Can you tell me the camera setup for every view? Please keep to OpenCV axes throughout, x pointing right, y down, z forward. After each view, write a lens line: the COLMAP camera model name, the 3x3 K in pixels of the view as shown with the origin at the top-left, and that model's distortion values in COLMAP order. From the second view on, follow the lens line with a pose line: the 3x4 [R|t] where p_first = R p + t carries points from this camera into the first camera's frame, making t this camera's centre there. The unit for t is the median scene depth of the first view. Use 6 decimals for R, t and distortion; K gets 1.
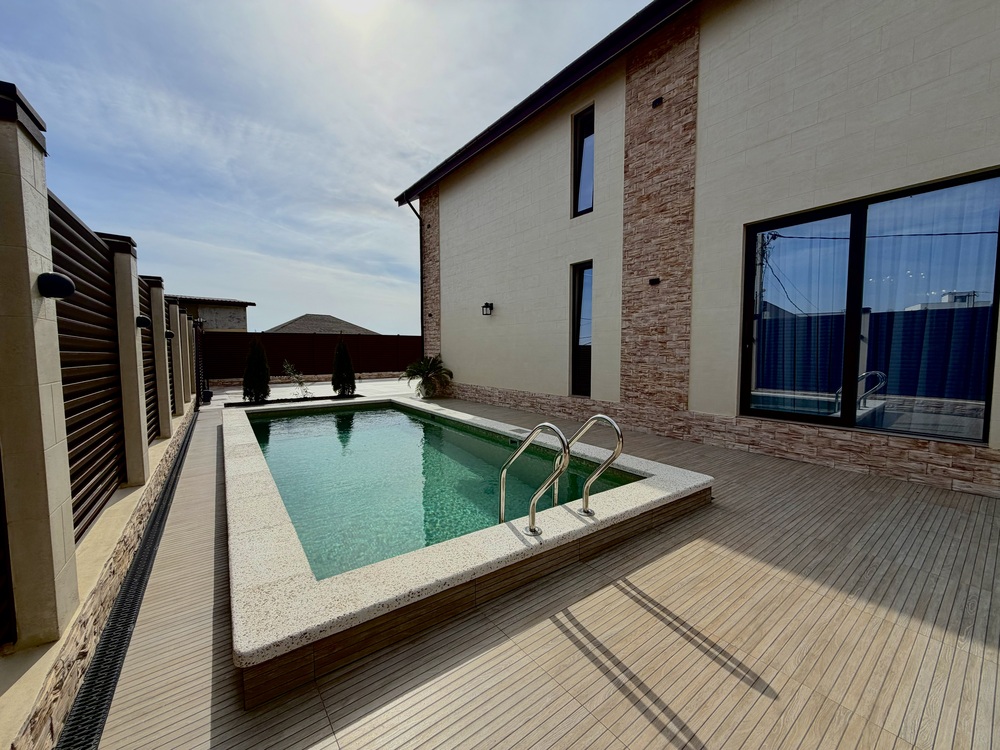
lens RADIAL K [[397.6, 0, 498.3], [0, 397.6, 374.3], [0, 0, 1]] dist [-0.000784, 0.000064]
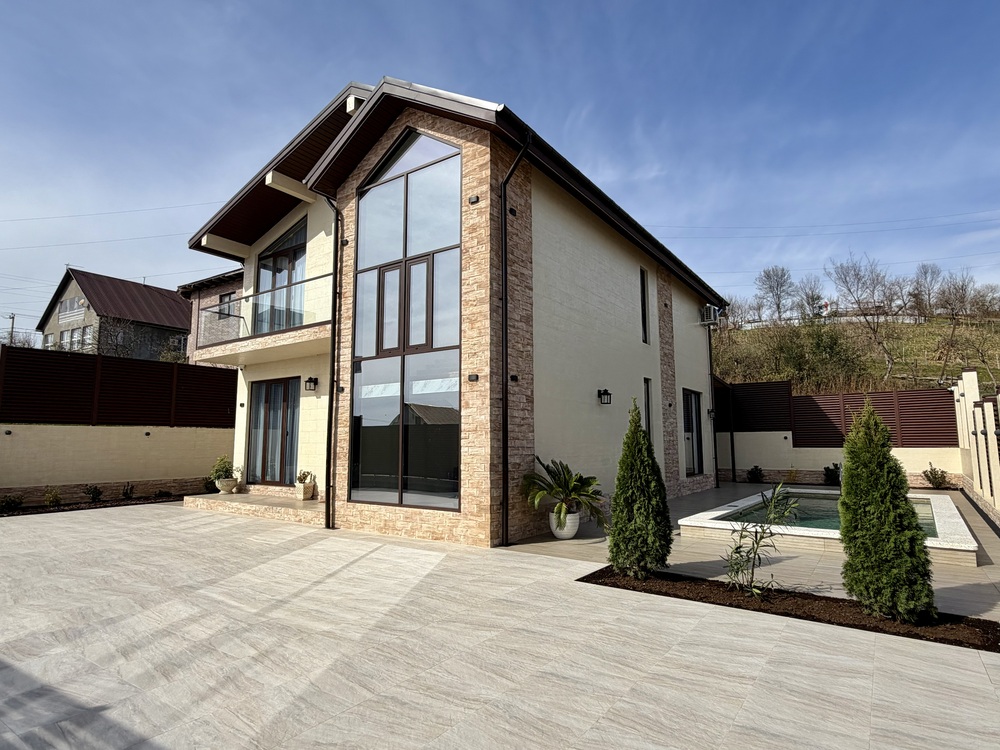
lens RADIAL K [[549.2, 0, 498.1], [0, 549.2, 377.6], [0, 0, 1]] dist [-0.012327, 0.005831]
pose [[-0.301813, 0.115929, 0.946292, -1.244196], [0.062453, 0.992851, -0.101714, -0.123029], [-0.951319, 0.028400, -0.306896, 1.868831]]
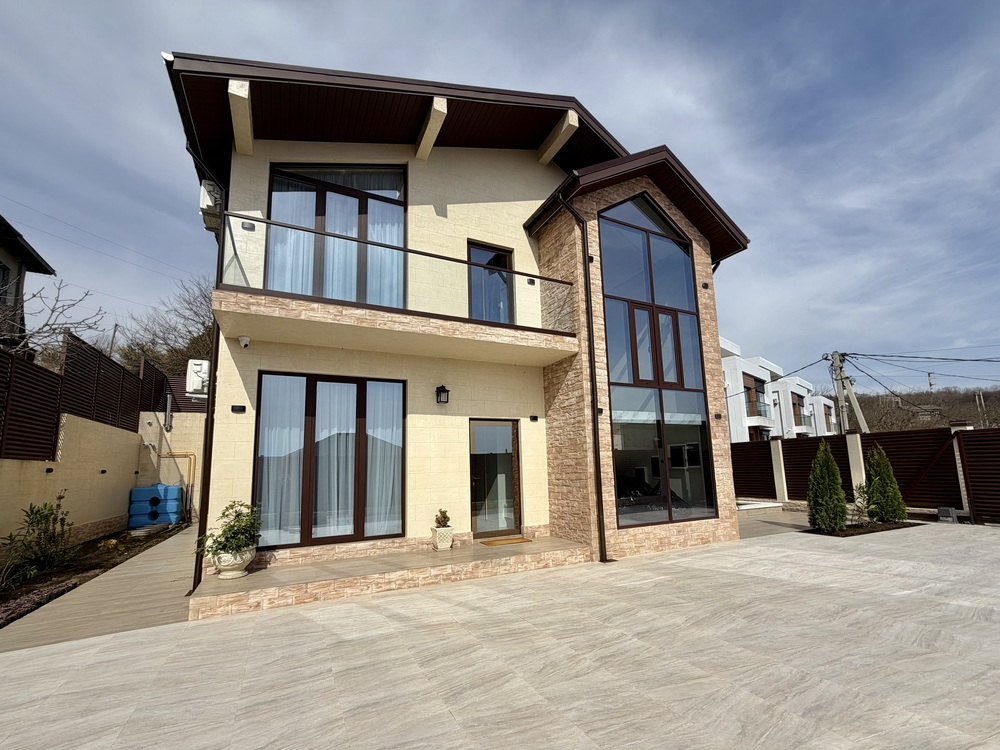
lens RADIAL K [[436.6, 0, 509.2], [0, 436.6, 408.6], [0, 0, 1]] dist [0.000071, 0.000367]
pose [[-0.983189, 0.056479, 0.173638, 0.040822], [0.043105, 0.995874, -0.079854, -0.182894], [-0.177432, -0.071027, -0.981567, 2.758824]]
